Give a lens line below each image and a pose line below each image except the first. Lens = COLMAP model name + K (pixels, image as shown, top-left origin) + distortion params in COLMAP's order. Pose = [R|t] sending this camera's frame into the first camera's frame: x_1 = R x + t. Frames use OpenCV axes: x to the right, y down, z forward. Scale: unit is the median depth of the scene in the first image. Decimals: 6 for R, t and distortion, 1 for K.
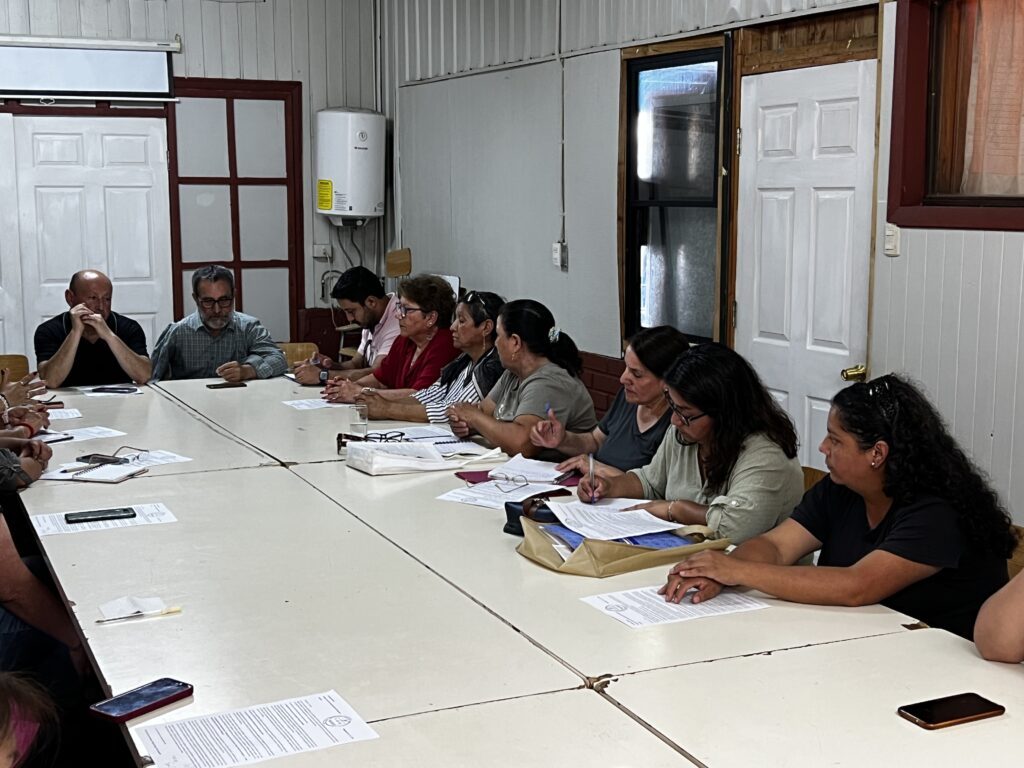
lens RADIAL K [[1484.8, 0, 512.0], [0, 1484.8, 384.0], [0, 0, 1]] dist [0.216784, -0.052508]
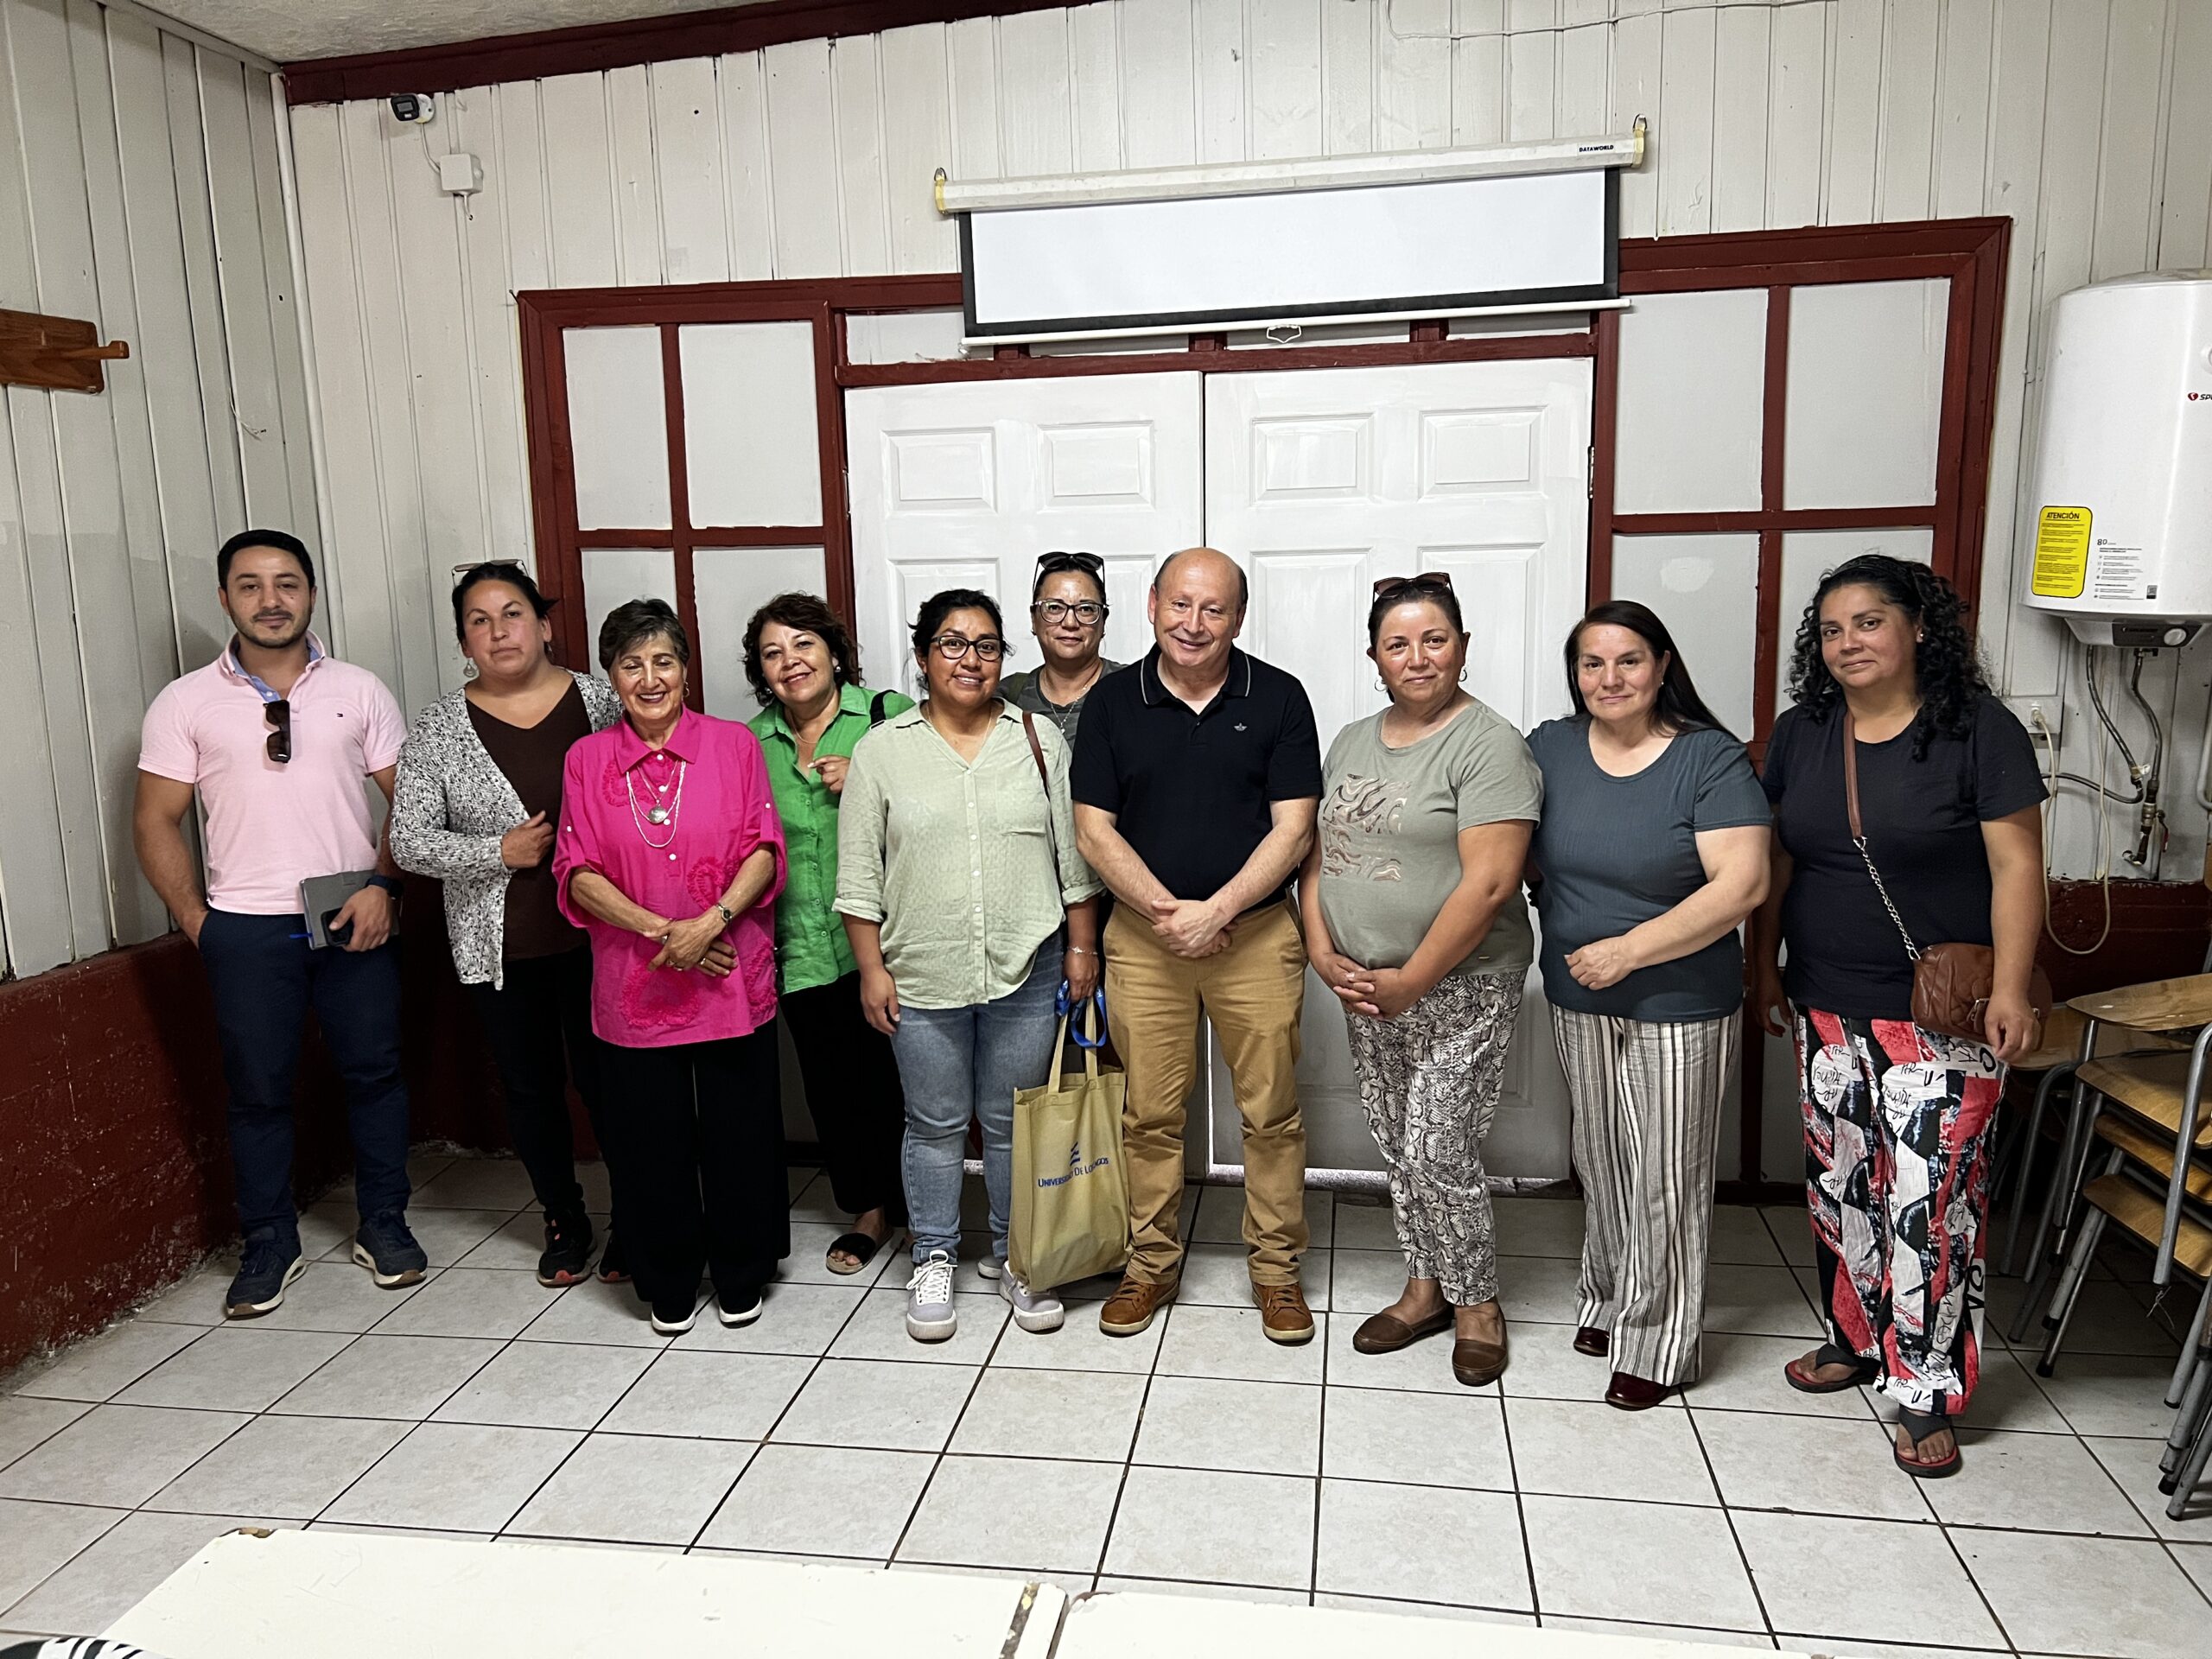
lens RADIAL K [[1777.4, 0, 1106.0], [0, 1777.4, 829.5], [0, 0, 1]] dist [0.045911, -0.002212]
pose [[0.833311, 0.070255, -0.548322, -0.079636], [-0.057622, 0.997527, 0.040238, -0.071018], [0.549793, -0.001936, 0.835299, 0.565185]]
